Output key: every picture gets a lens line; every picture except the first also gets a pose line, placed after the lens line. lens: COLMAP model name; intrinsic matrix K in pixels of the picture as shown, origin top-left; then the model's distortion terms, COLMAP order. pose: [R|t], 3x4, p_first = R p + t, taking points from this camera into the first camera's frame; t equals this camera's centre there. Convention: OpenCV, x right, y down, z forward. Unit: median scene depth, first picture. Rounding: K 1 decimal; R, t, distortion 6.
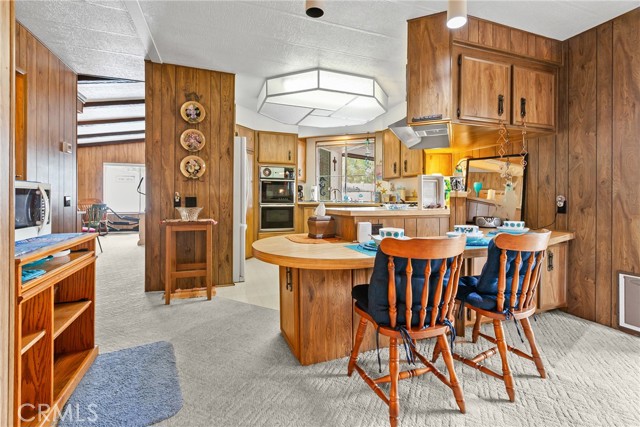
lens RADIAL K [[305.1, 0, 318.3], [0, 305.1, 201.5], [0, 0, 1]] dist [0.000434, 0.000120]
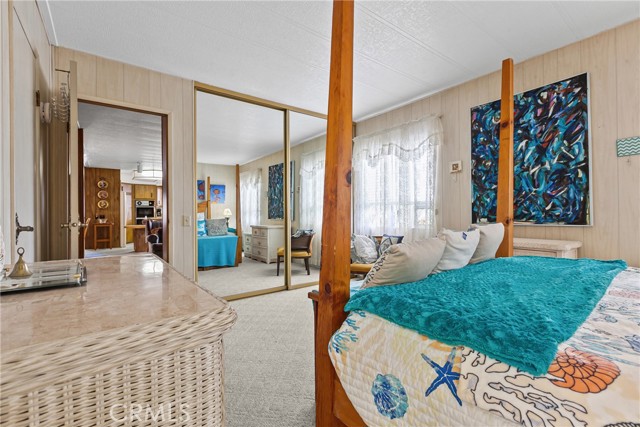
lens RADIAL K [[287.1, 0, 317.7], [0, 287.1, 215.5], [0, 0, 1]] dist [0.000506, -0.000241]
pose [[0.954416, -0.013491, 0.298174, 0.427844], [0.014536, 0.999894, -0.001285, 0.013101], [-0.298125, 0.005560, 0.954511, -1.318217]]
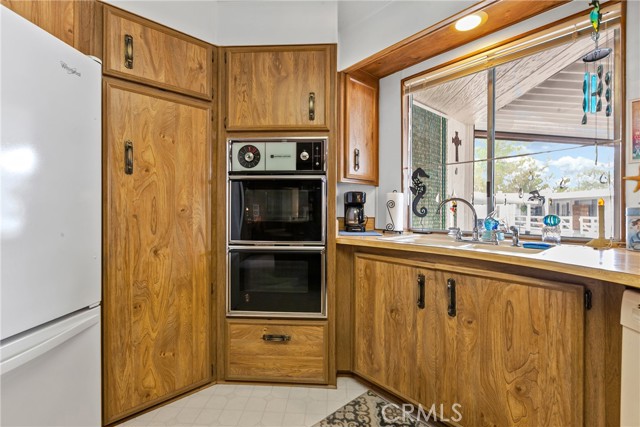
lens RADIAL K [[283.5, 0, 319.0], [0, 283.5, 209.1], [0, 0, 1]] dist [0.001653, -0.000061]
pose [[0.917928, -0.005747, -0.396704, 0.043974], [0.000097, 0.999898, -0.014259, -0.027404], [0.396746, 0.013050, 0.917836, 0.715163]]
